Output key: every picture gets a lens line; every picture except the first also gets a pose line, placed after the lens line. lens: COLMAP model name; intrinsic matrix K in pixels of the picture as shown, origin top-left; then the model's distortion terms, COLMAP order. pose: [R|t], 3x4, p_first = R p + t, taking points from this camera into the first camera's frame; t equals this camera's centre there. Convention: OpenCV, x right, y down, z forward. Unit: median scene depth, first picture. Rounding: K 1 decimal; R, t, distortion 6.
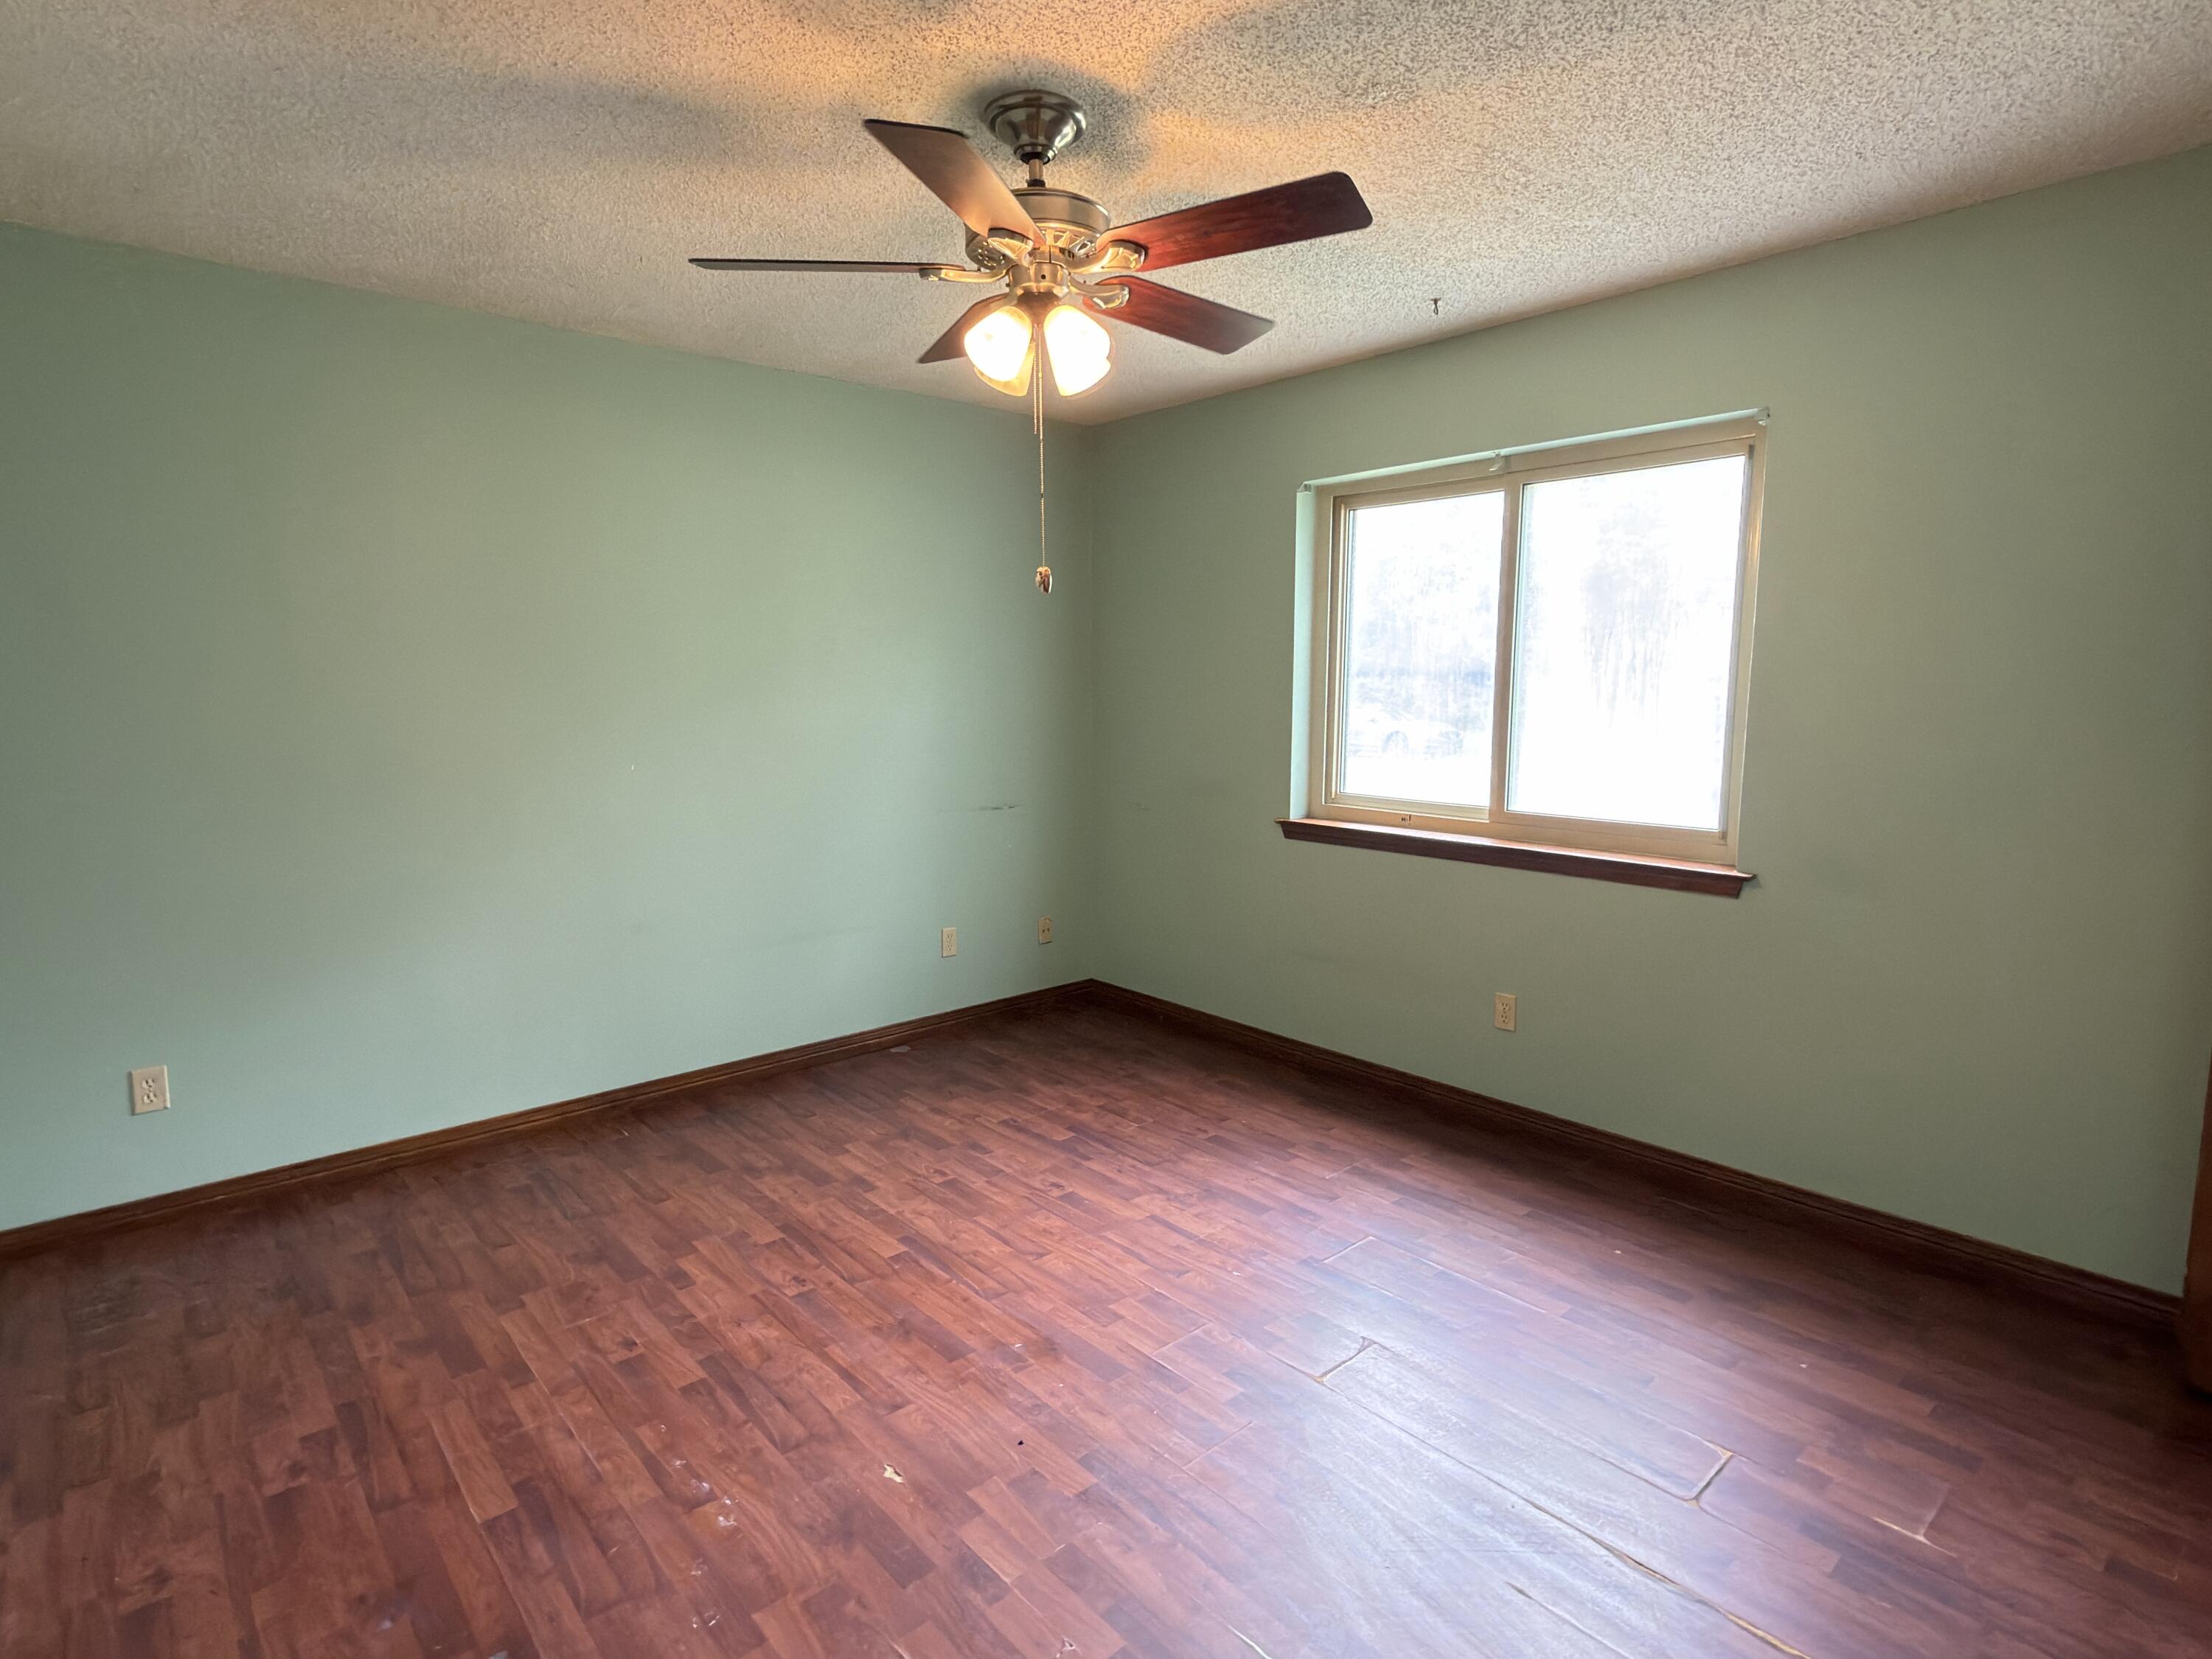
lens RADIAL K [[1150.0, 0, 1104.7], [0, 1150.0, 820.7], [0, 0, 1]] dist [0.000077, 0.000816]
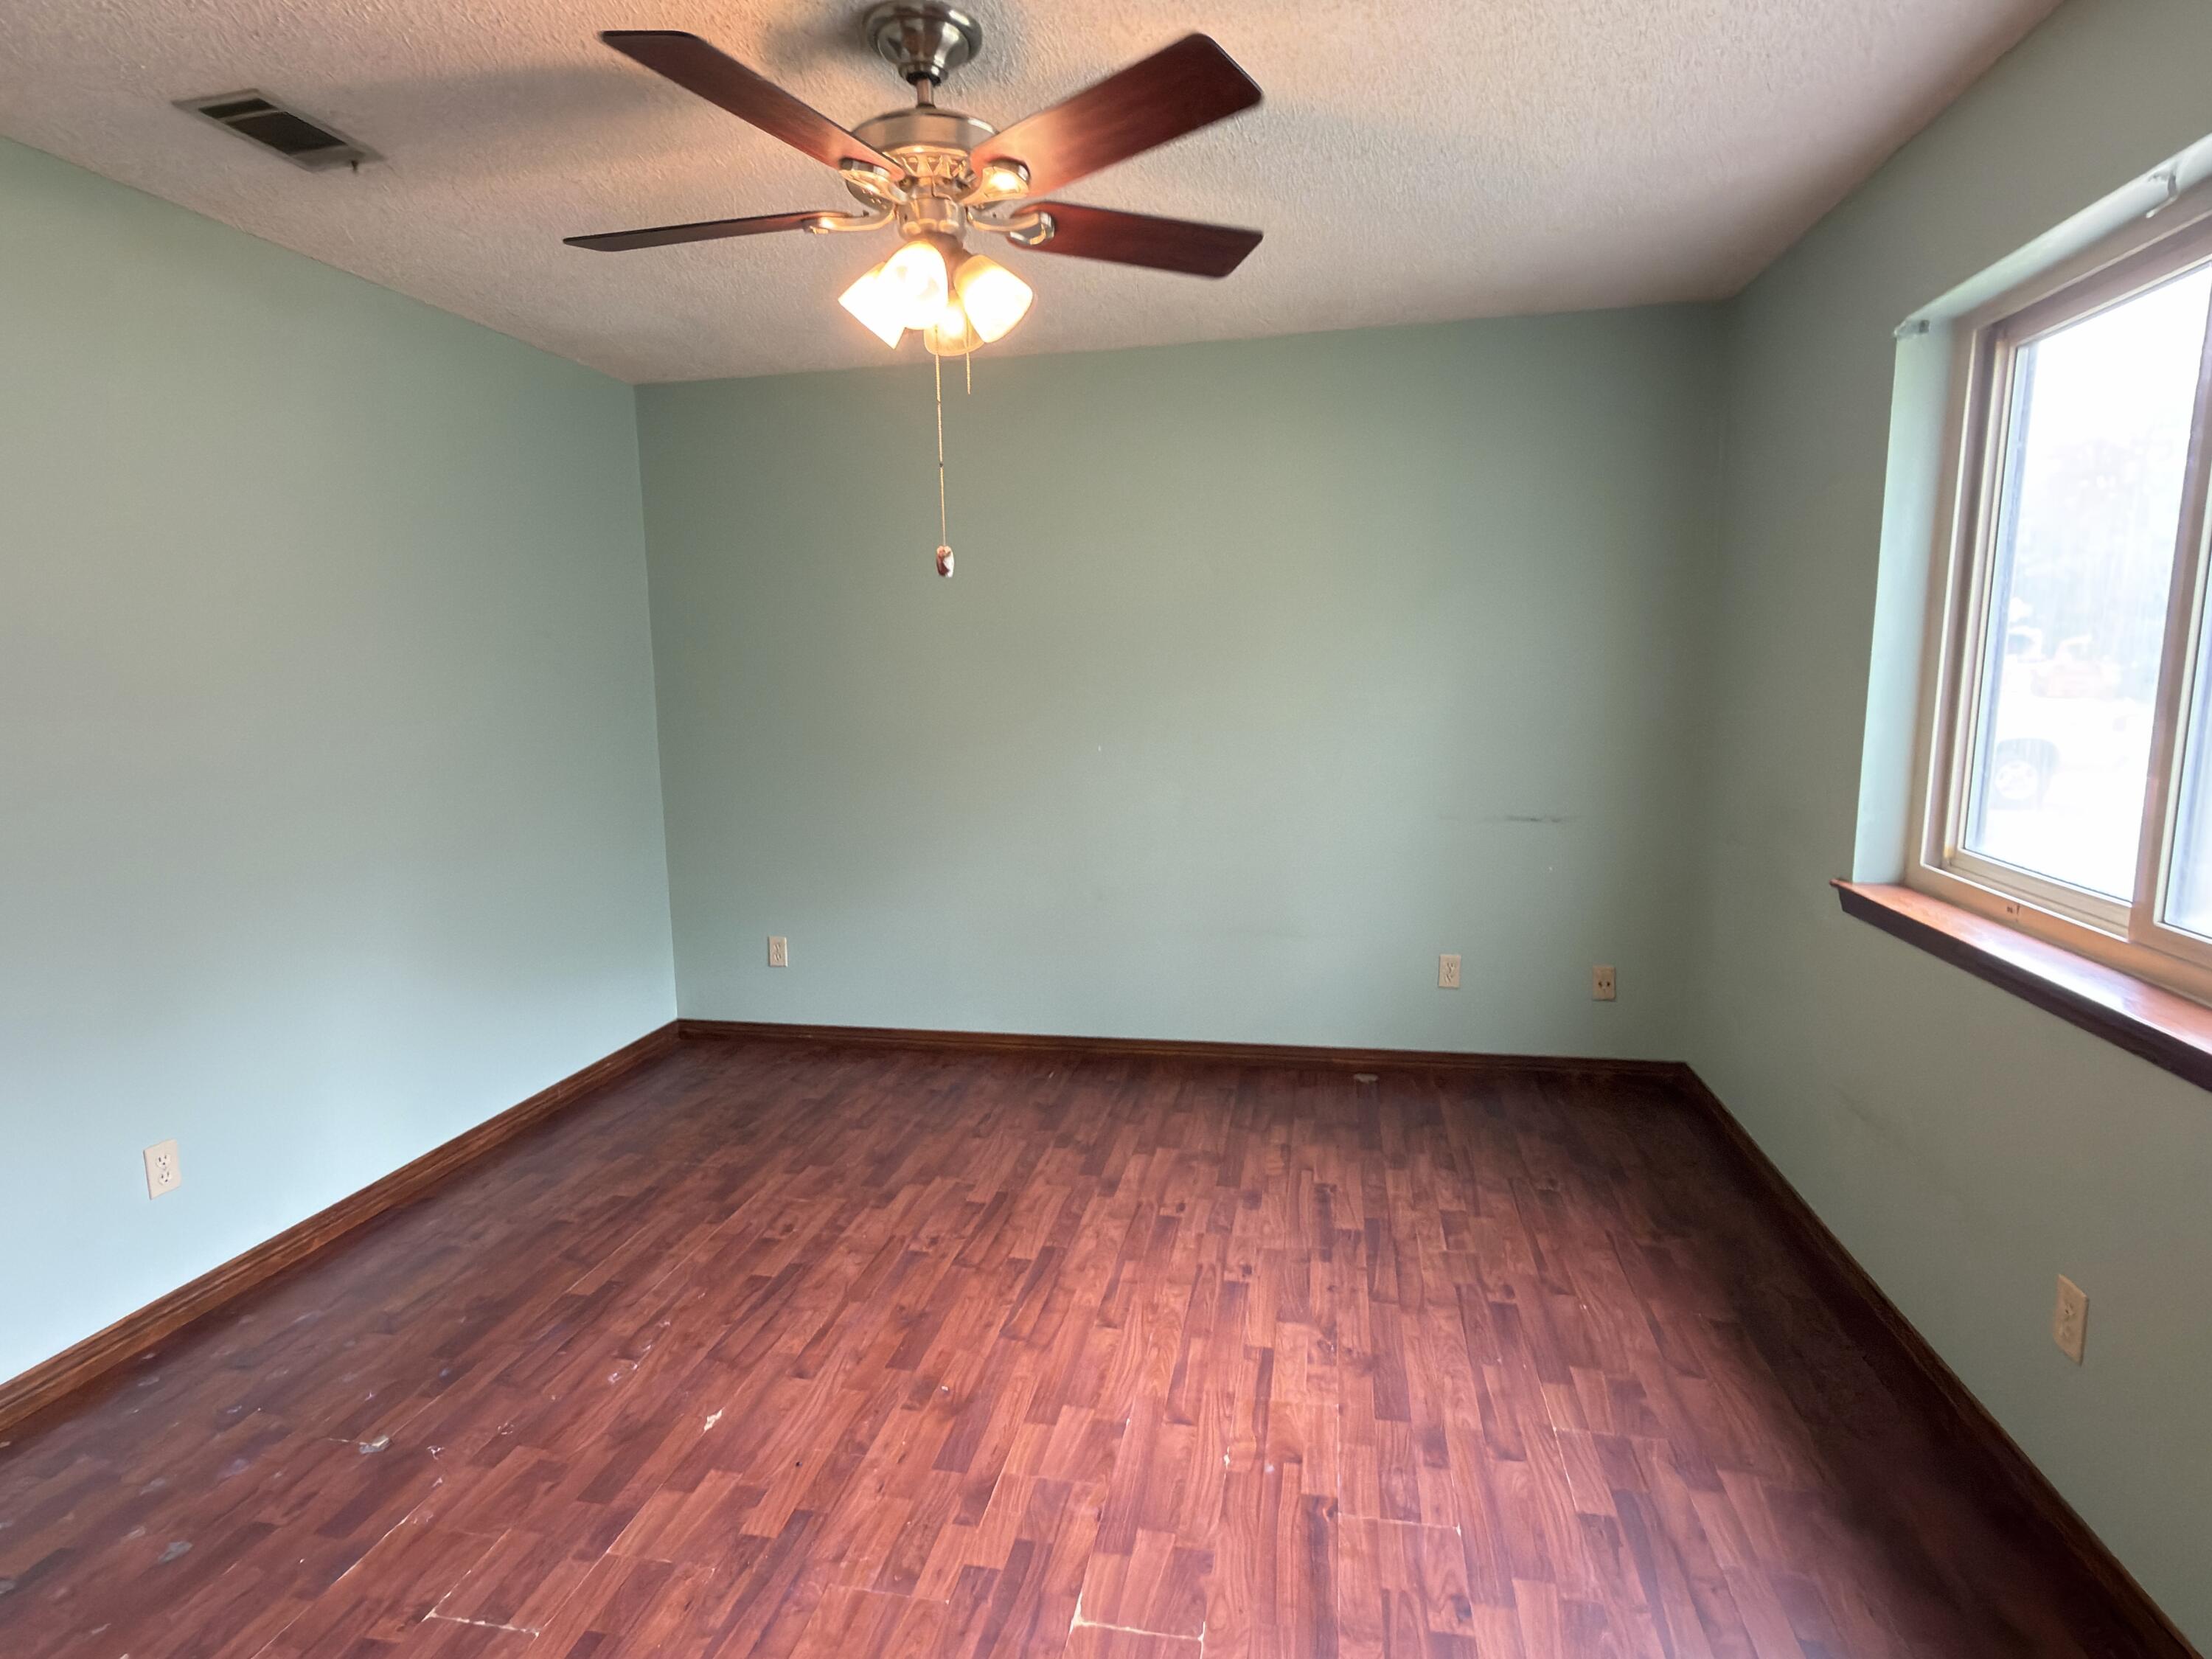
lens RADIAL K [[1150.0, 0, 1104.1], [0, 1150.0, 825.8], [0, 0, 1]] dist [0.000077, 0.000816]
pose [[0.599523, 0.099790, -0.794112, 0.535074], [-0.078540, 0.994743, 0.065708, -0.052431], [0.796495, 0.022976, 0.604209, 0.406999]]
